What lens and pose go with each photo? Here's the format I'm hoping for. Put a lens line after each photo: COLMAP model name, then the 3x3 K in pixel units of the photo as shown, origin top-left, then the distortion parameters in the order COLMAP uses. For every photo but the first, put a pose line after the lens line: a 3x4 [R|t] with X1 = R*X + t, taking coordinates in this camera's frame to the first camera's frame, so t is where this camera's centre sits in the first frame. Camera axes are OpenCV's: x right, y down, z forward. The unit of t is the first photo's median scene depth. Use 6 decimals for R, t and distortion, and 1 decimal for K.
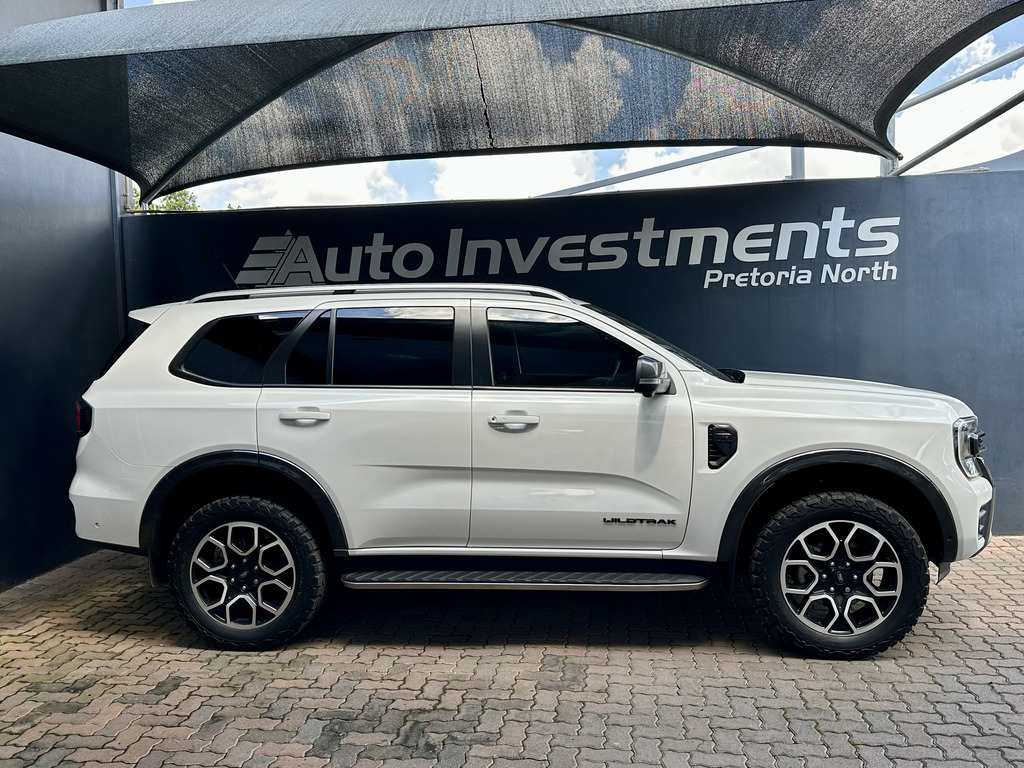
lens RADIAL K [[871.5, 0, 509.3], [0, 871.5, 382.1], [0, 0, 1]] dist [0.079627, -0.111862]
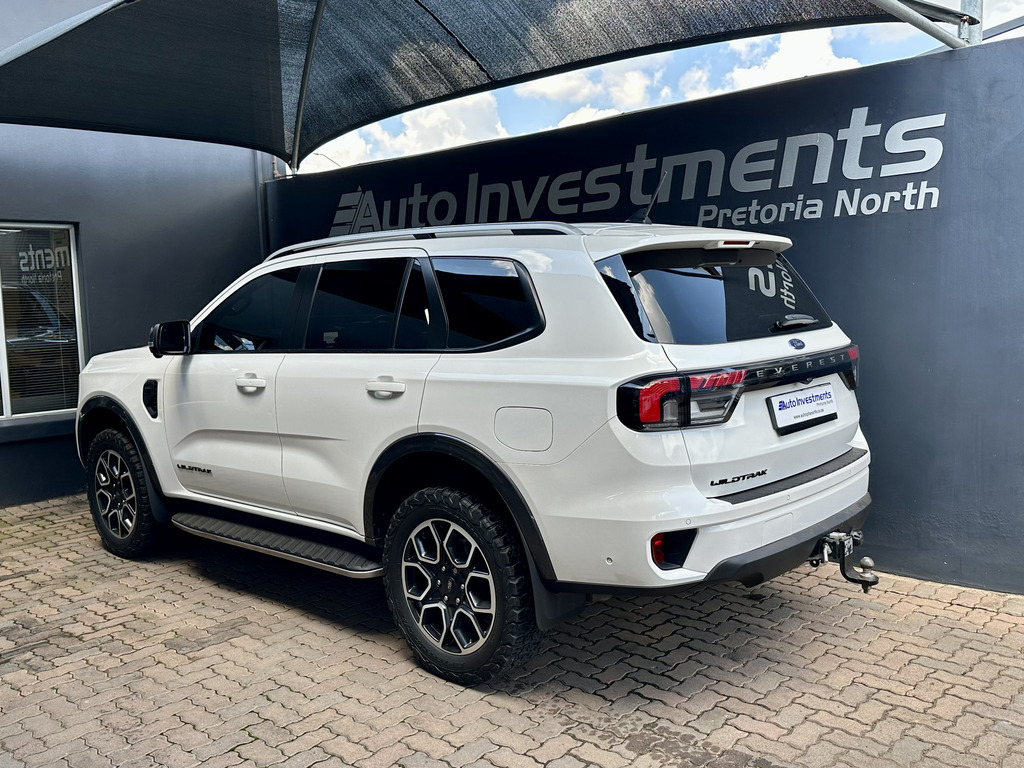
lens RADIAL K [[914.8, 0, 512.7], [0, 914.8, 383.2], [0, 0, 1]] dist [0.036689, -0.046225]
pose [[0.809765, 0.062526, -0.583414, 0.649607], [-0.020963, 0.996754, 0.077728, -0.032493], [0.586380, -0.050711, 0.808447, 0.250202]]
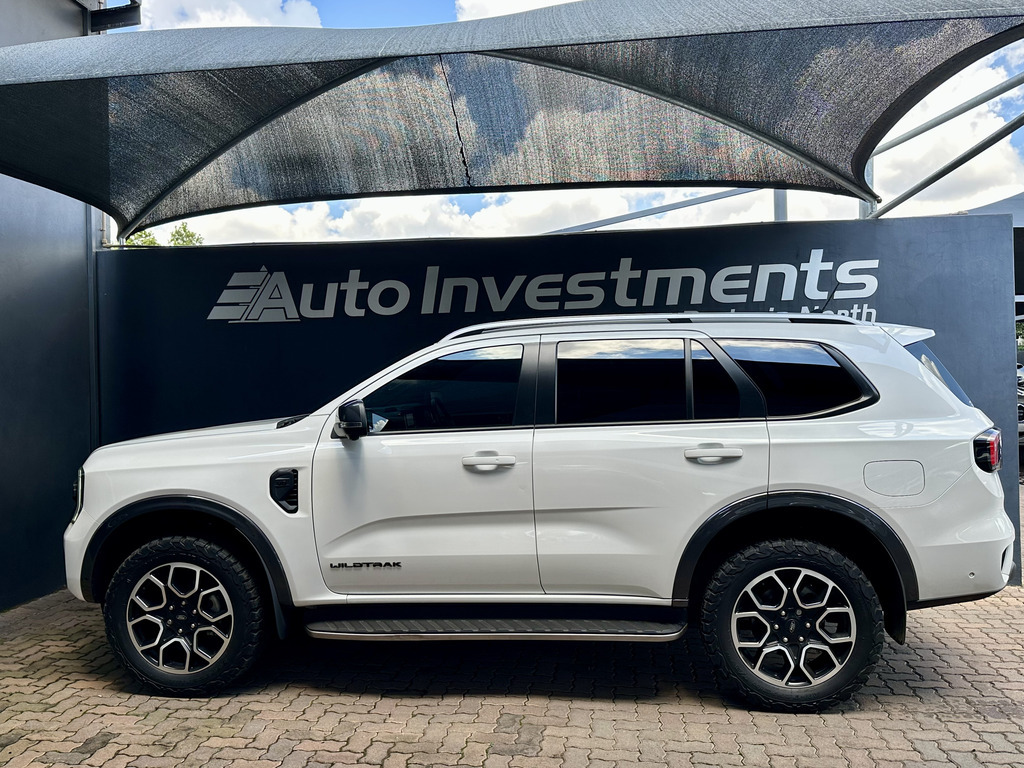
lens RADIAL K [[845.7, 0, 510.8], [0, 845.7, 384.0], [0, 0, 1]] dist [0.078301, -0.108046]
pose [[0.999933, 0.011477, 0.001349, 0.032611], [-0.011407, 0.998964, -0.044058, -0.000699], [-0.001853, 0.044040, 0.999028, 0.051354]]
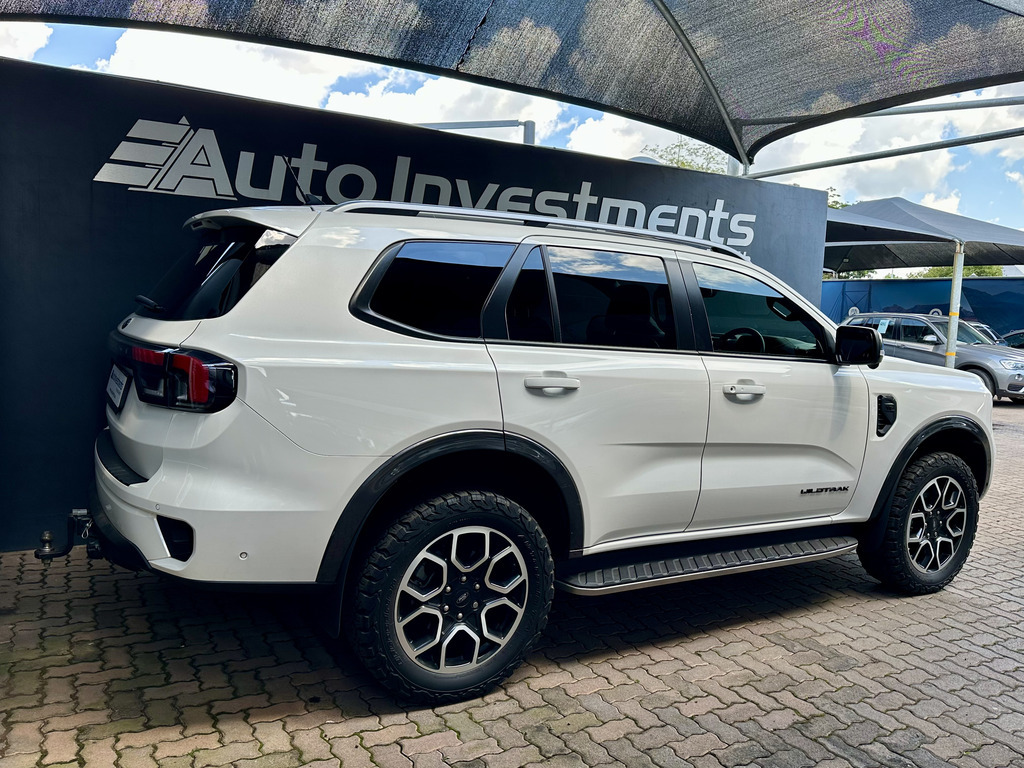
lens RADIAL K [[800.6, 0, 512.1], [0, 800.6, 379.2], [0, 0, 1]] dist [0.047801, -0.051568]
pose [[0.795349, 0.010916, 0.606053, -0.518567], [-0.041725, 0.998452, 0.036774, 0.008348], [-0.604713, -0.054536, 0.794574, 0.349710]]
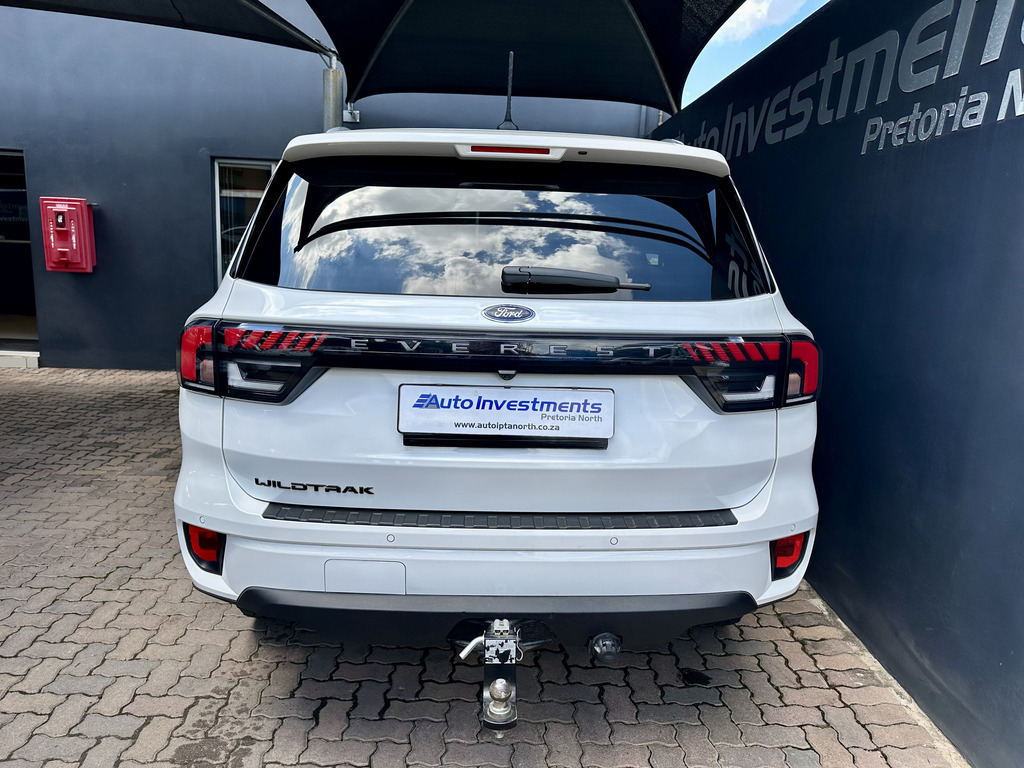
lens RADIAL K [[727.0, 0, 517.8], [0, 727.0, 384.3], [0, 0, 1]] dist [0.009138, -0.029791]
pose [[0.148111, 0.224381, -0.963180, 0.739152], [-0.090586, 0.972906, 0.212717, -0.050081], [0.984813, 0.055744, 0.164424, 0.808237]]
